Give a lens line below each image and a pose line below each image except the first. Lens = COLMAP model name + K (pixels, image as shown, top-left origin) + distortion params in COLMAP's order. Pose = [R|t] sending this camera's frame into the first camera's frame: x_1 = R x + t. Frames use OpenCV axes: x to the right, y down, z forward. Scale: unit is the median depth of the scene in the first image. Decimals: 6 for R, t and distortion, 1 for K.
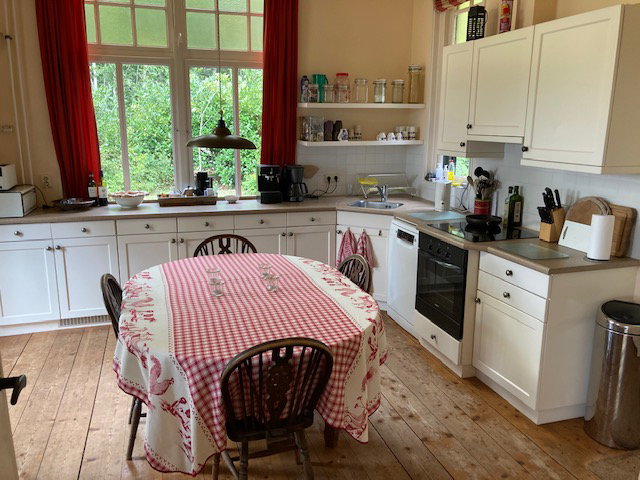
lens RADIAL K [[528.6, 0, 321.3], [0, 528.6, 240.7], [0, 0, 1]] dist [0.018165, -0.008749]
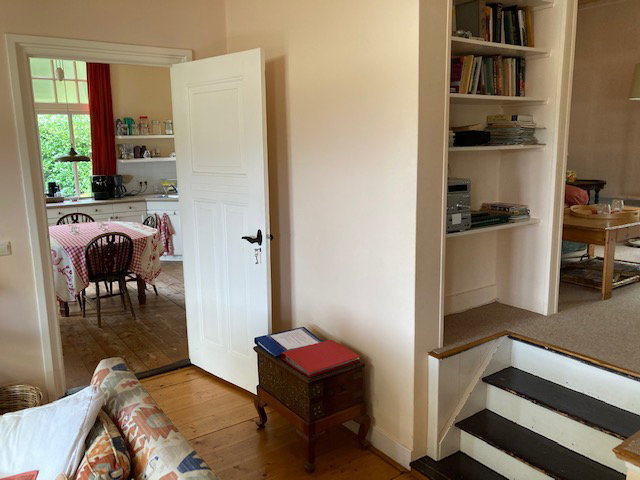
lens RADIAL K [[528.6, 0, 318.2], [0, 528.6, 234.9], [0, 0, 1]] dist [0.018165, -0.008749]
pose [[0.955098, -0.079365, 0.285462, 0.061565], [0.093389, 0.994985, -0.035831, 0.152401], [-0.281187, 0.060881, 0.957720, -0.690057]]
